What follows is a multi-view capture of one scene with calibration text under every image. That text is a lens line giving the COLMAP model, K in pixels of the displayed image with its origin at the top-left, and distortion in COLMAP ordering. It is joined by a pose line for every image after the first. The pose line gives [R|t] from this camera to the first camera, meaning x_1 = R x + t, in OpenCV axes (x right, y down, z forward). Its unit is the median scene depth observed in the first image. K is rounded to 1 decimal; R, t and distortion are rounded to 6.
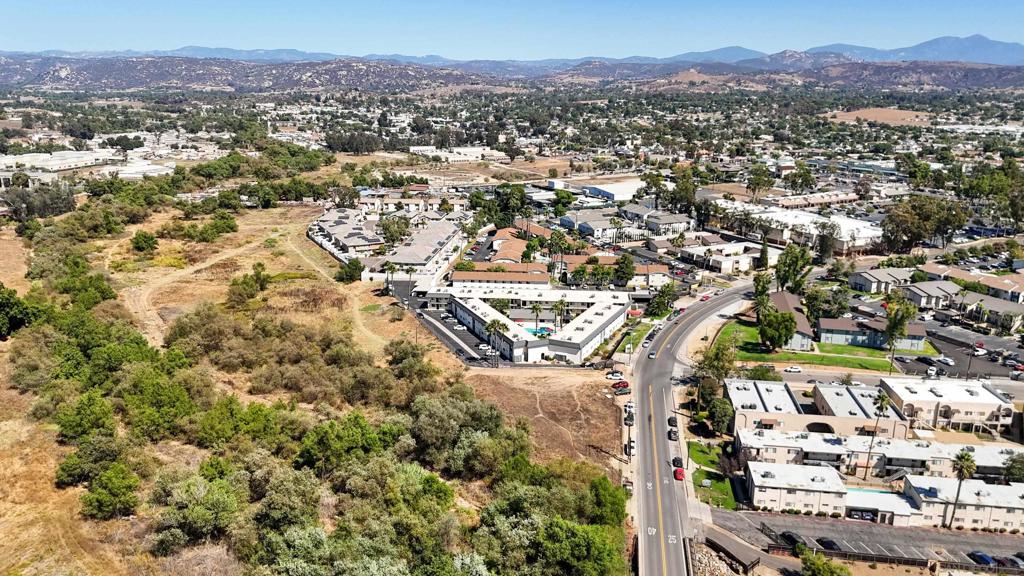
lens RADIAL K [[755.1, 0, 509.8], [0, 755.1, 288.6], [0, 0, 1]] dist [0.077362, -0.080145]
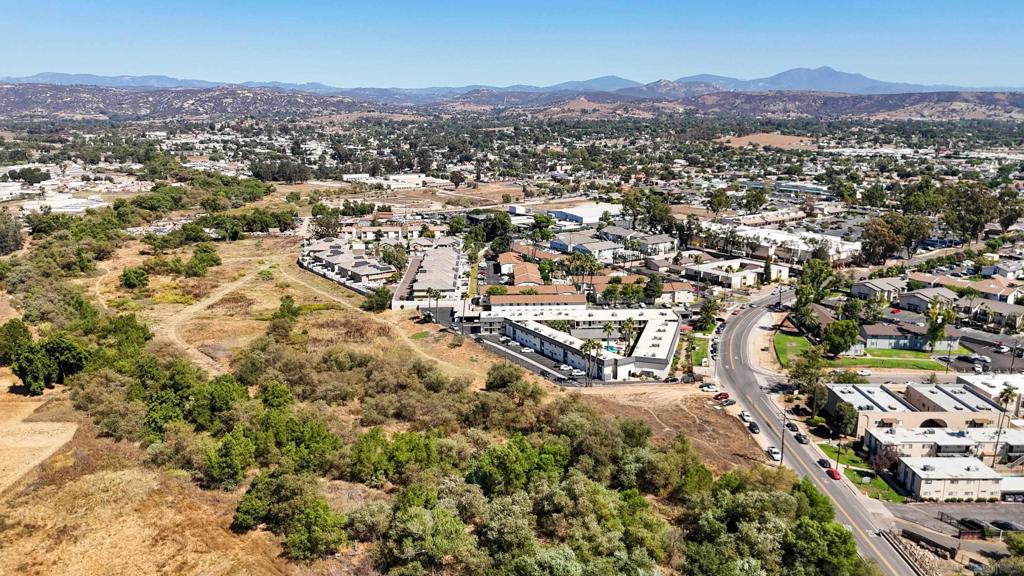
lens RADIAL K [[755.1, 0, 509.8], [0, 755.1, 288.6], [0, 0, 1]] dist [0.077362, -0.080145]
pose [[0.988985, -0.036877, 0.143349, -0.164537], [0.041722, 0.998650, -0.030942, -0.000195], [-0.142015, 0.036582, 0.989188, 0.000174]]
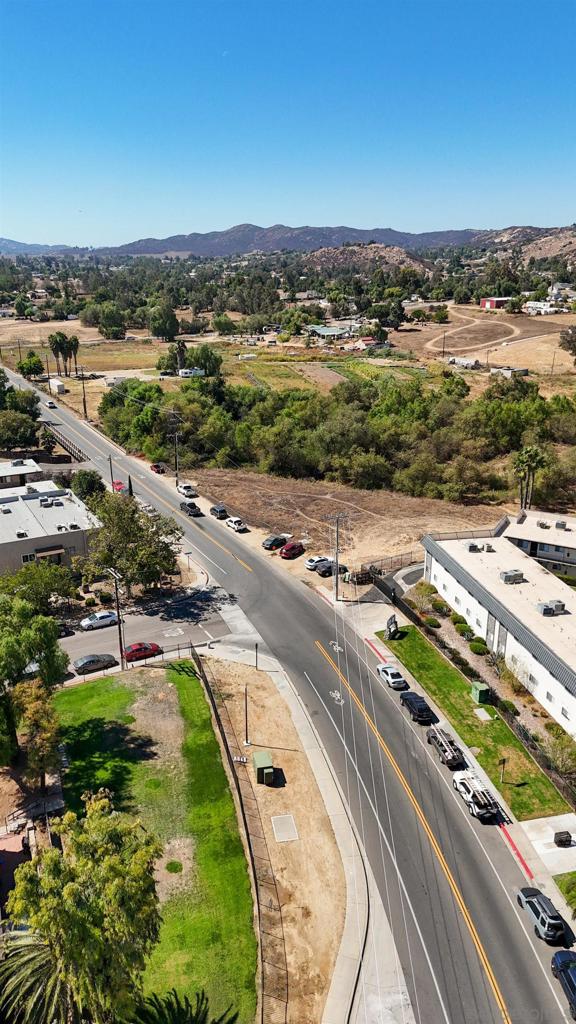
lens RADIAL K [[755.1, 0, 288.0], [0, 755.1, 512.0], [0, 0, 1]] dist [0.077362, -0.080145]
pose [[-0.796325, 0.195643, -0.572355, 0.262717], [-0.160141, 0.844288, 0.511403, -0.101666], [0.583285, 0.498900, -0.640997, 0.767377]]
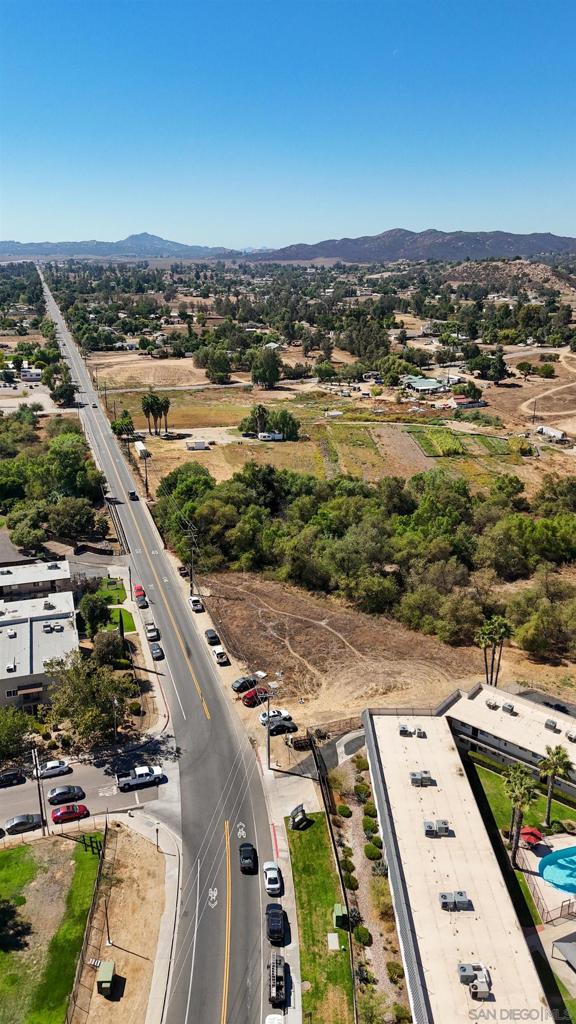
lens RADIAL K [[755.1, 0, 288.0], [0, 755.1, 512.0], [0, 0, 1]] dist [0.077362, -0.080145]
pose [[-0.896750, 0.137389, -0.420670, 0.201866], [-0.124216, 0.834227, 0.537249, -0.179489], [0.424746, 0.534032, -0.731027, 0.783653]]
